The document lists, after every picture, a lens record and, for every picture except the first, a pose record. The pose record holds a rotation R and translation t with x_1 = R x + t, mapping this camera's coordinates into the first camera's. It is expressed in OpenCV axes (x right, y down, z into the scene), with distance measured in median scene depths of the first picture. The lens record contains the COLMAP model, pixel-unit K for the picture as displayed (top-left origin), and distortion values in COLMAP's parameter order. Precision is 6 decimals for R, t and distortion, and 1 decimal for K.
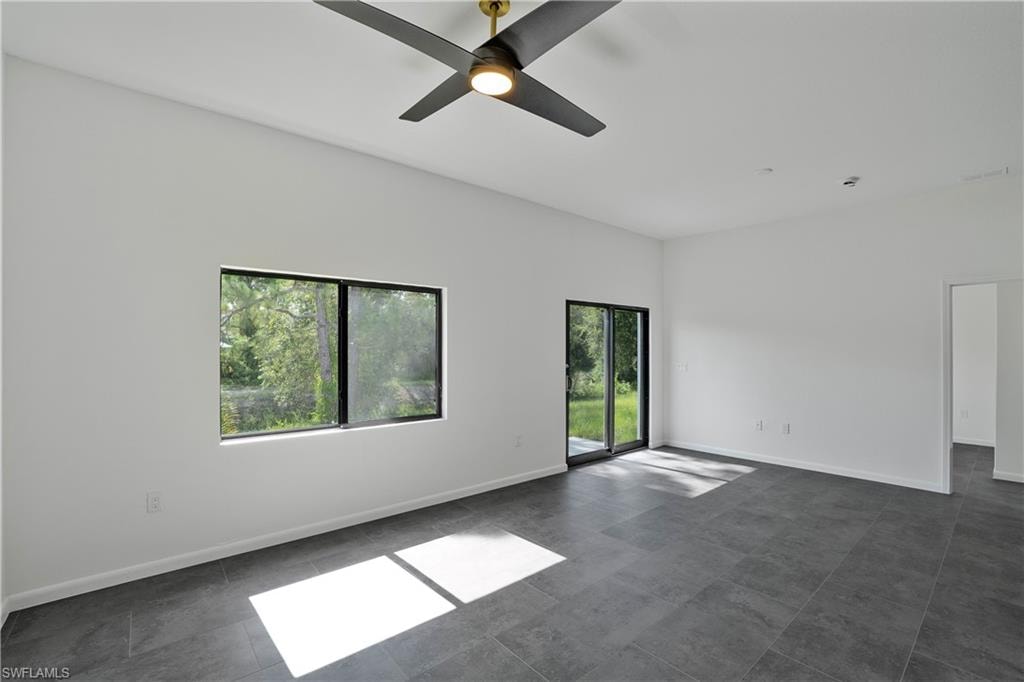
lens RADIAL K [[450.1, 0, 511.7], [0, 450.1, 352.5], [0, 0, 1]] dist [-0.041089, 0.011829]
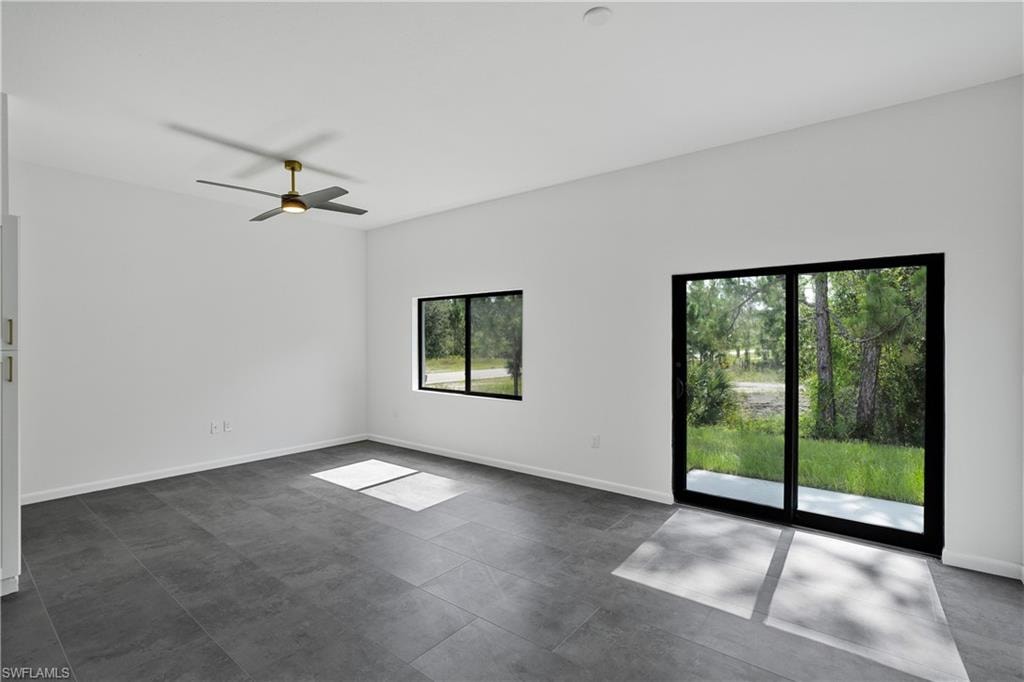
lens RADIAL K [[450.1, 0, 511.7], [0, 450.1, 352.5], [0, 0, 1]] dist [-0.041089, 0.011829]
pose [[0.208532, 0.013372, -0.977924, 1.452942], [-0.008709, 0.999892, 0.011816, -0.001040], [0.977977, 0.006053, 0.208626, 1.036827]]
